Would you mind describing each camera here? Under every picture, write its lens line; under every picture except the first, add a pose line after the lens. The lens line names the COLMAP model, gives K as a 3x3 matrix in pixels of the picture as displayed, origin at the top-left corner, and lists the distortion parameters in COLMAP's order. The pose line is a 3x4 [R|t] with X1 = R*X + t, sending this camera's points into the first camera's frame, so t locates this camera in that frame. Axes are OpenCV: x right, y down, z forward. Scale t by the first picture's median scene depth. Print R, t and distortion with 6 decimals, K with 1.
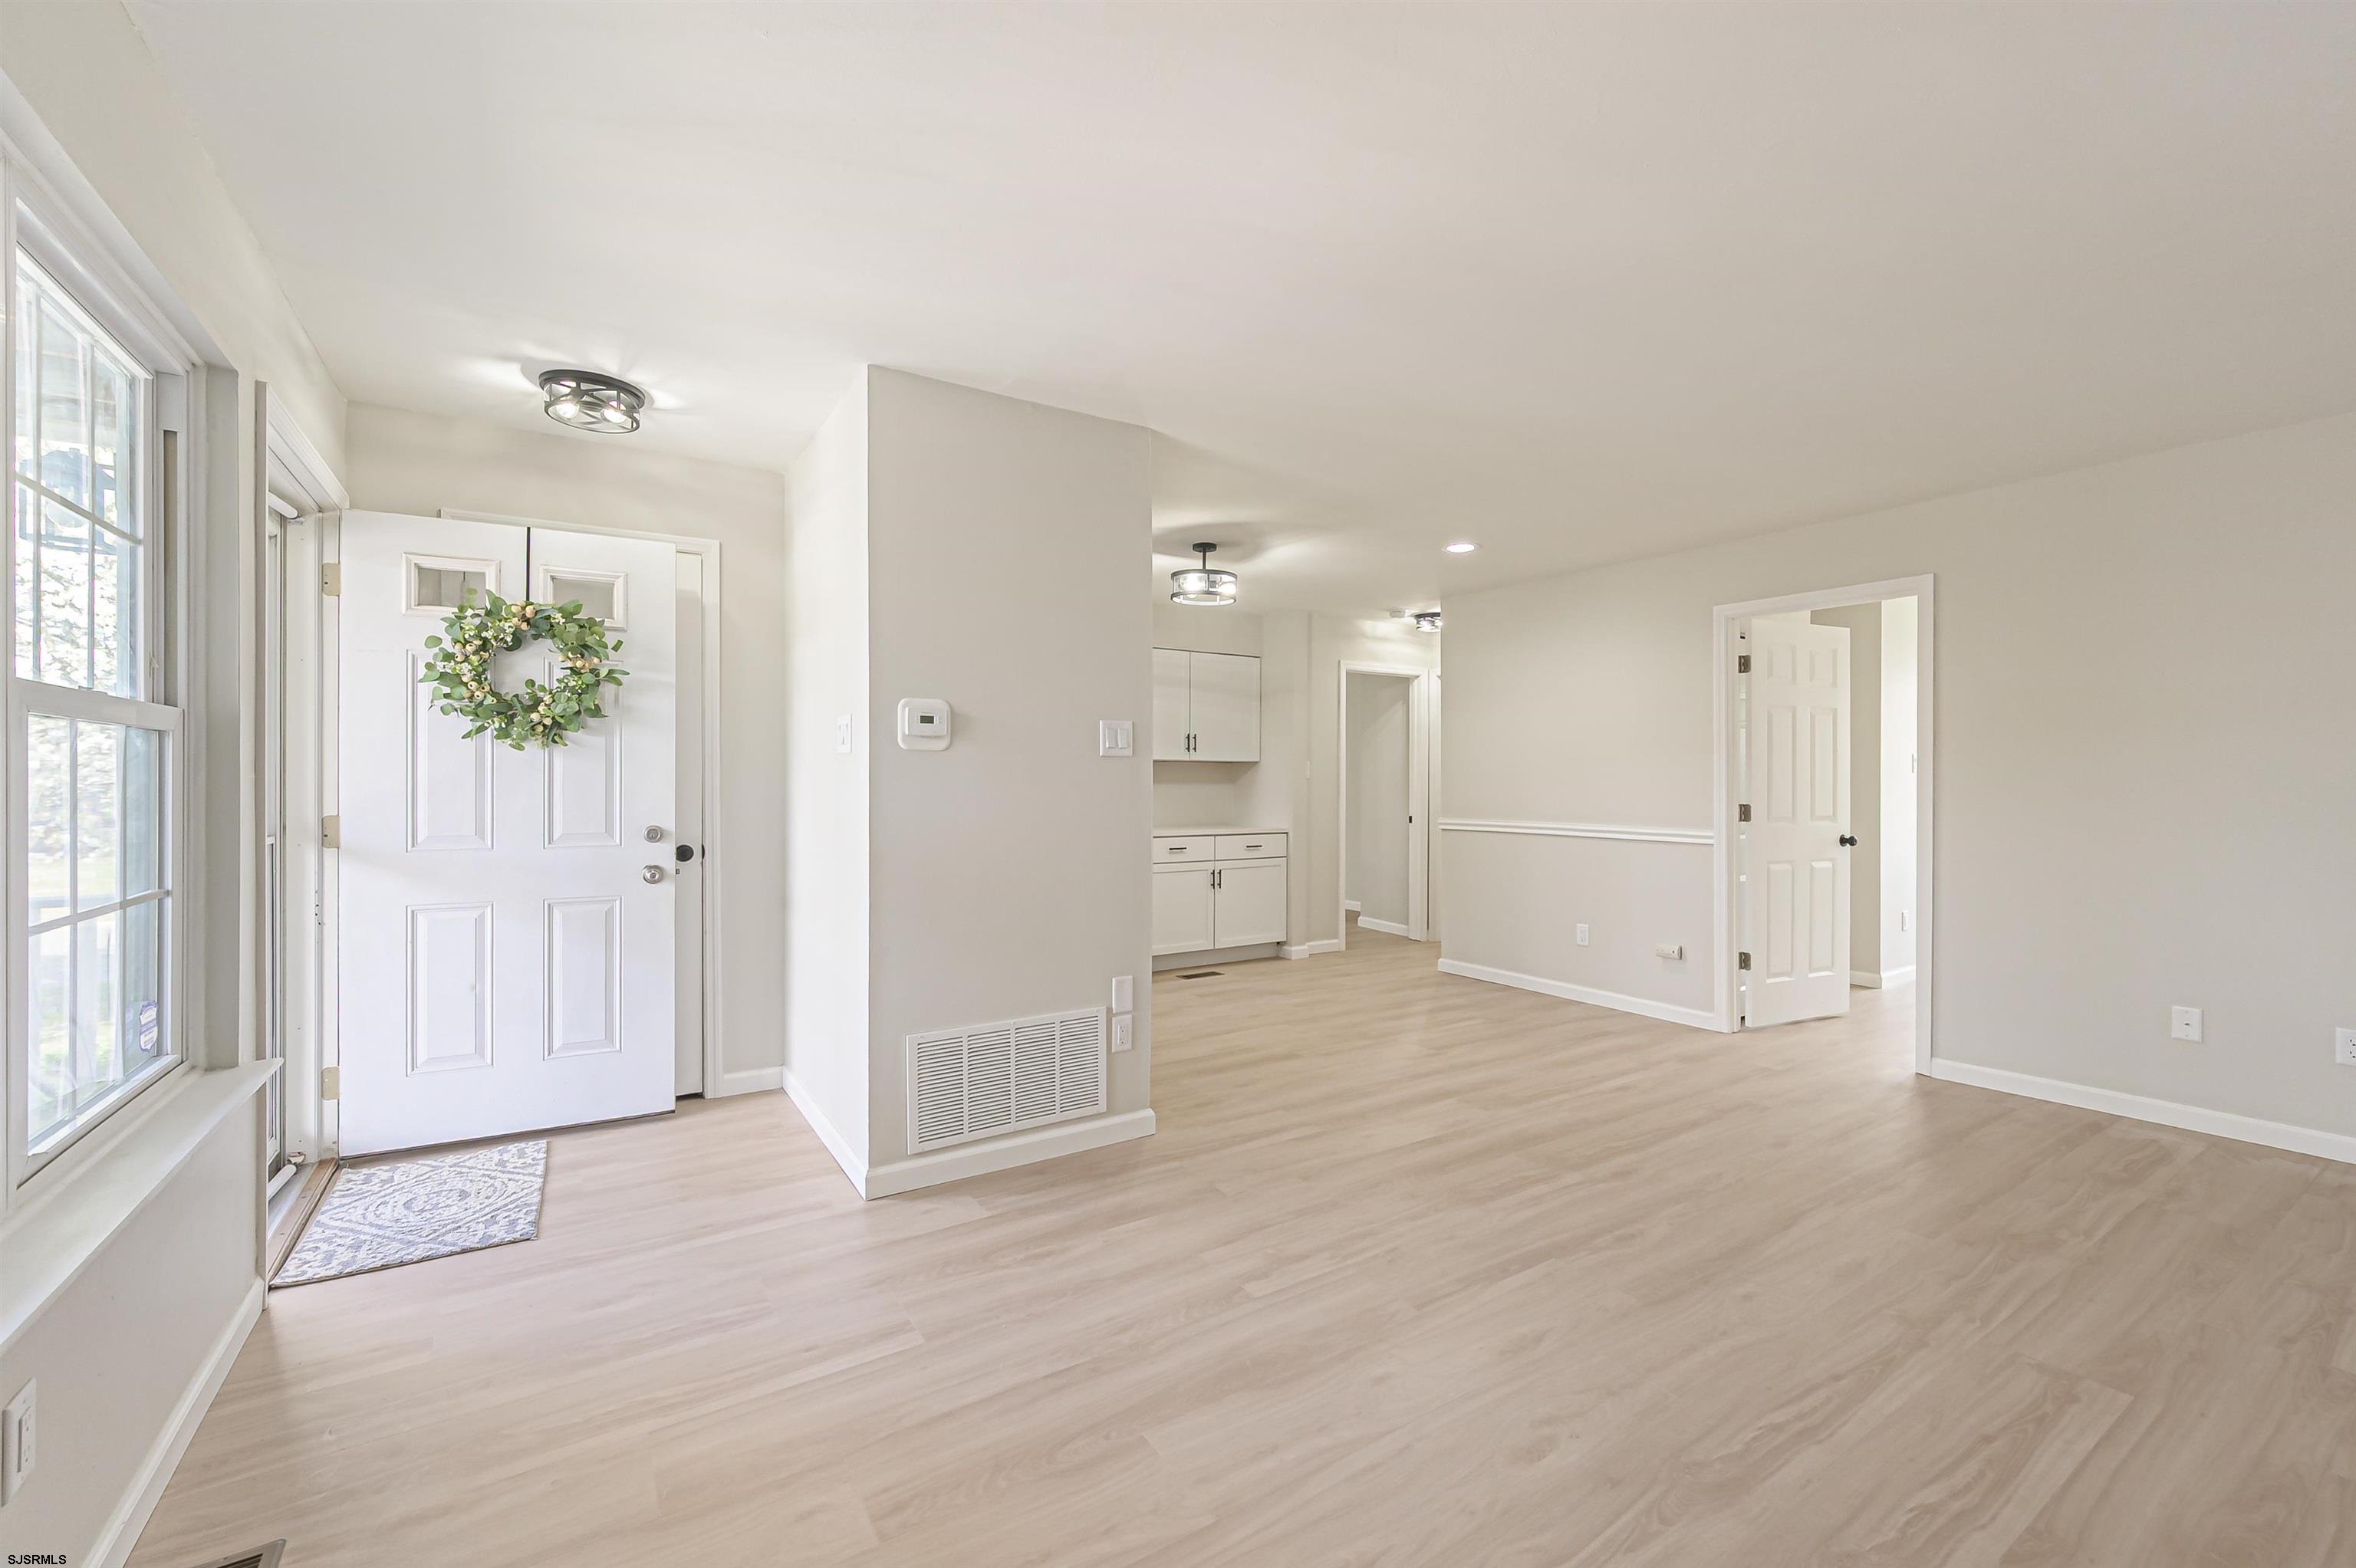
lens RADIAL K [[928.7, 0, 1178.0], [0, 928.7, 784.0], [0, 0, 1]] dist [-0.000576, -0.000053]
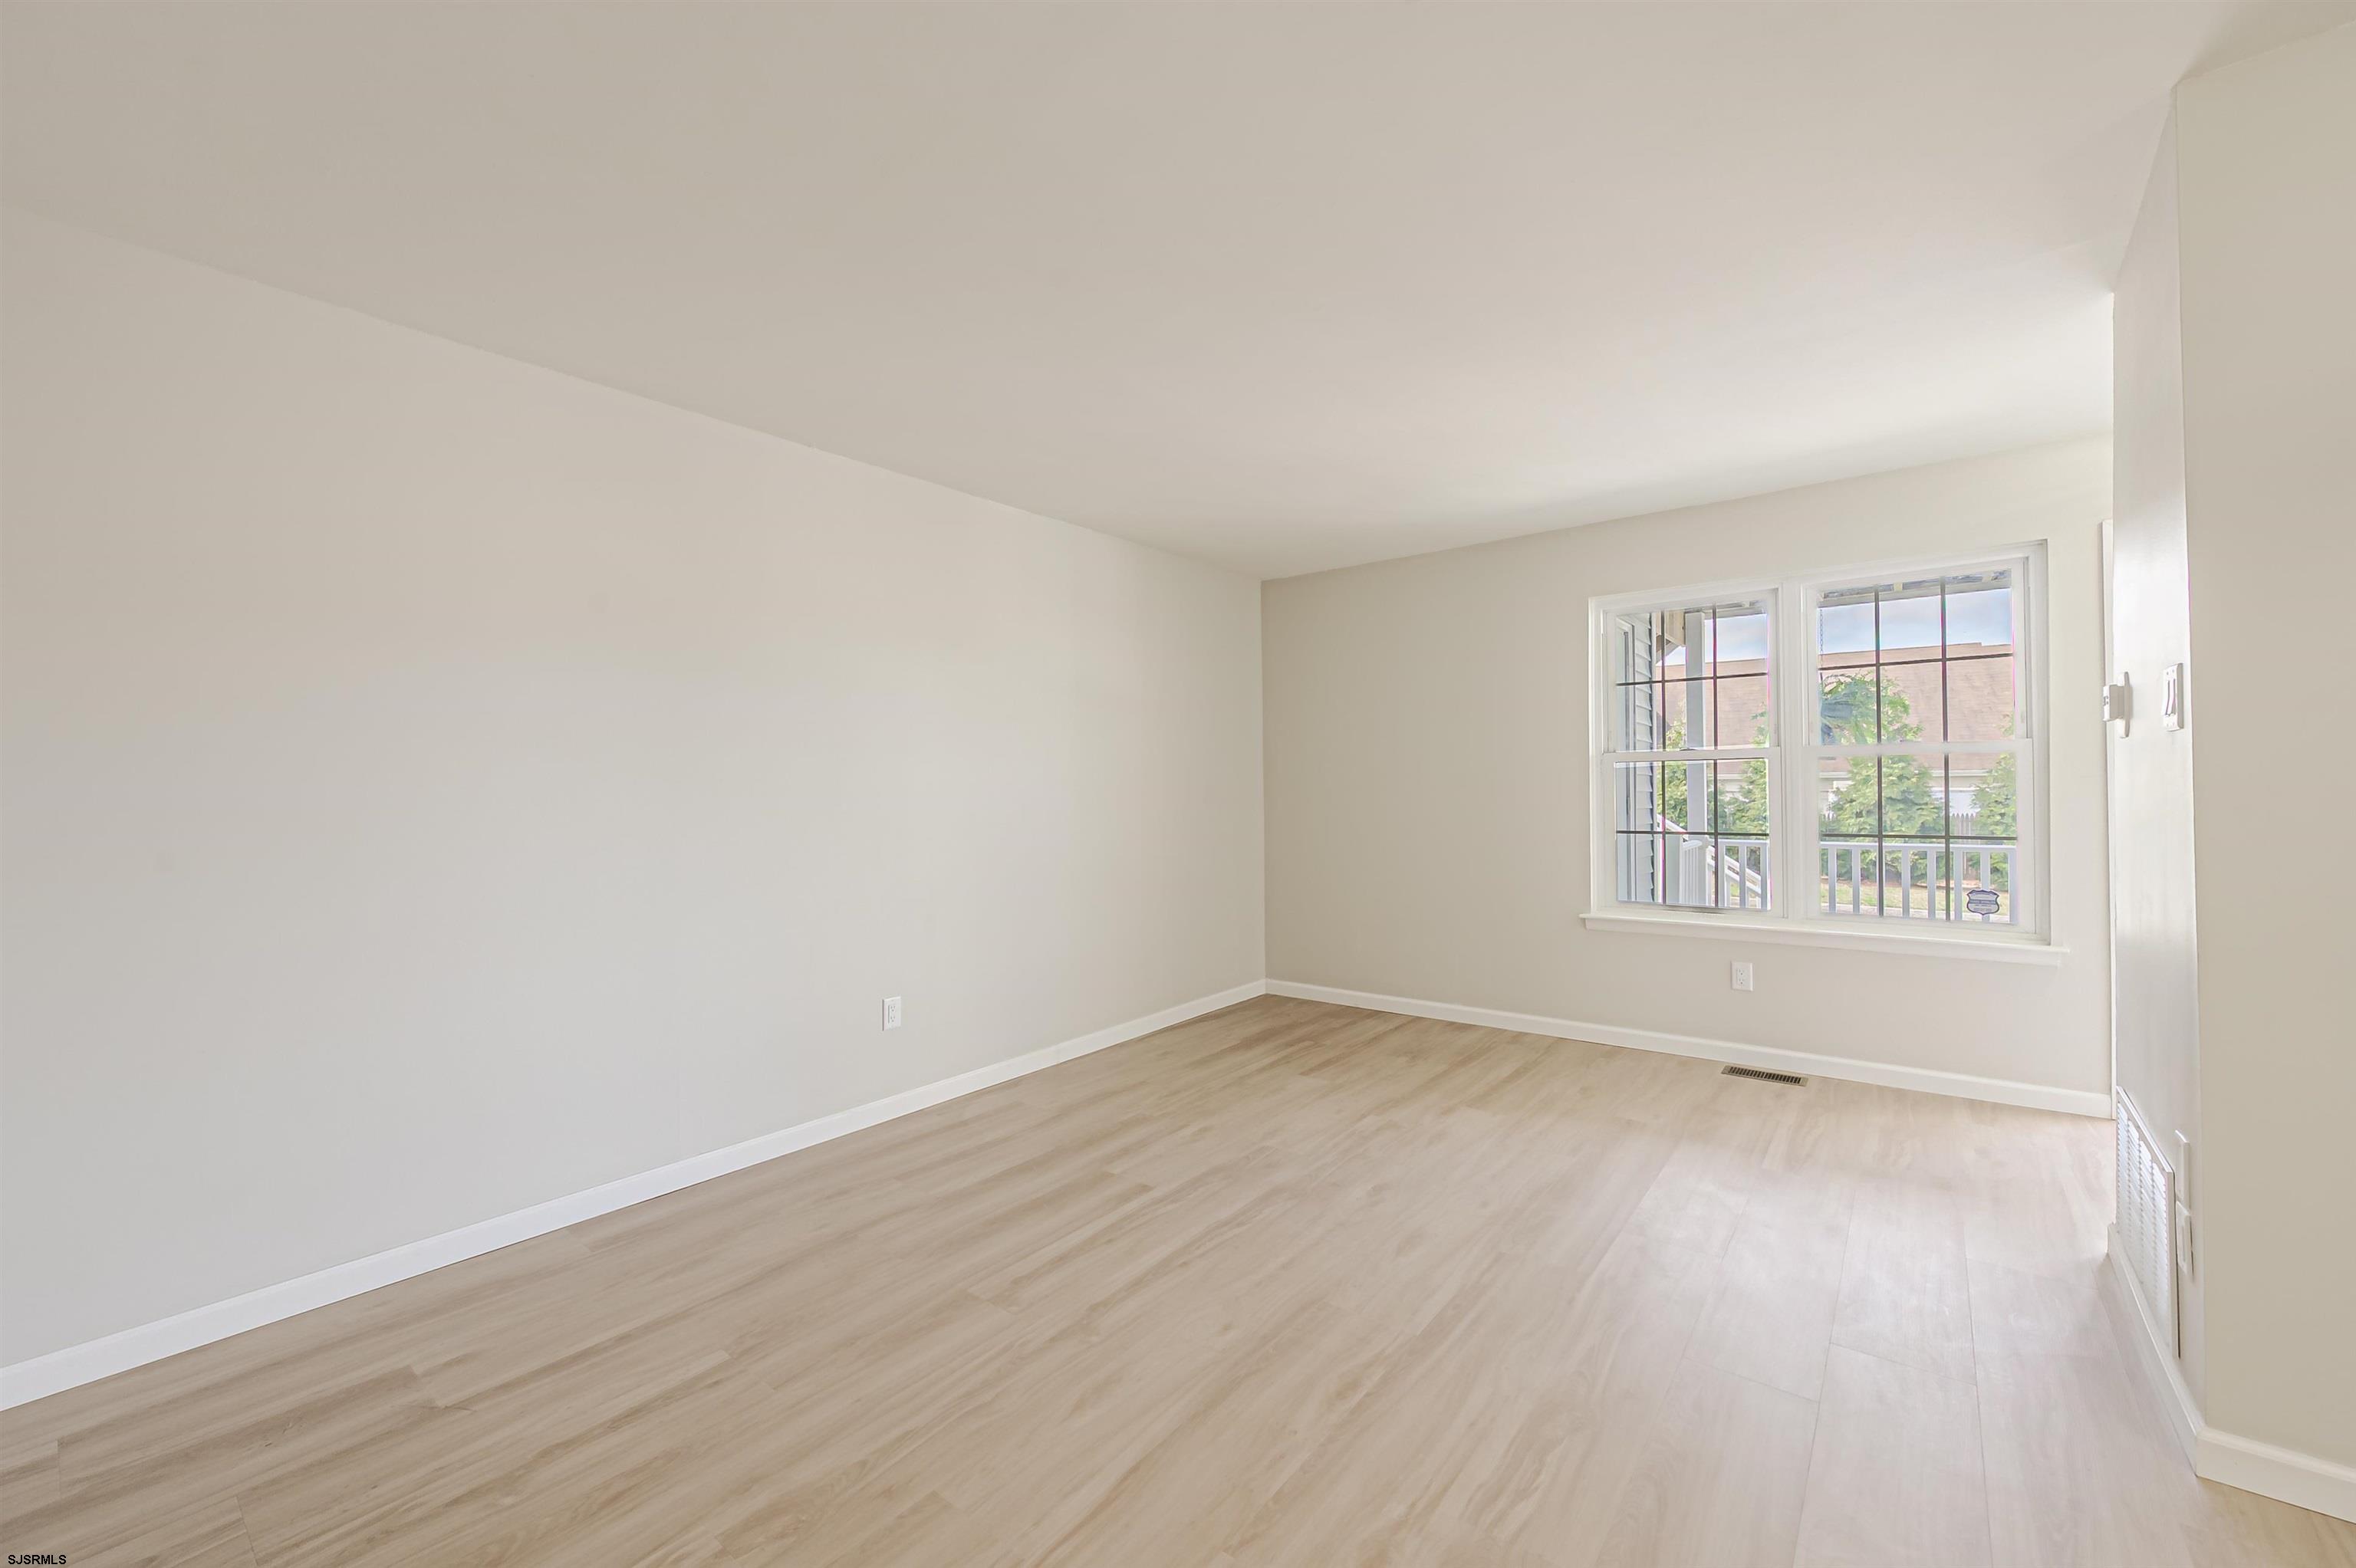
lens RADIAL K [[928.7, 0, 1178.0], [0, 928.7, 784.0], [0, 0, 1]] dist [-0.000576, -0.000053]
pose [[-0.946535, 0.006531, -0.322536, 1.075146], [0.006091, 0.999979, 0.002372, -0.015981], [0.322545, 0.000280, -0.946554, 2.103663]]
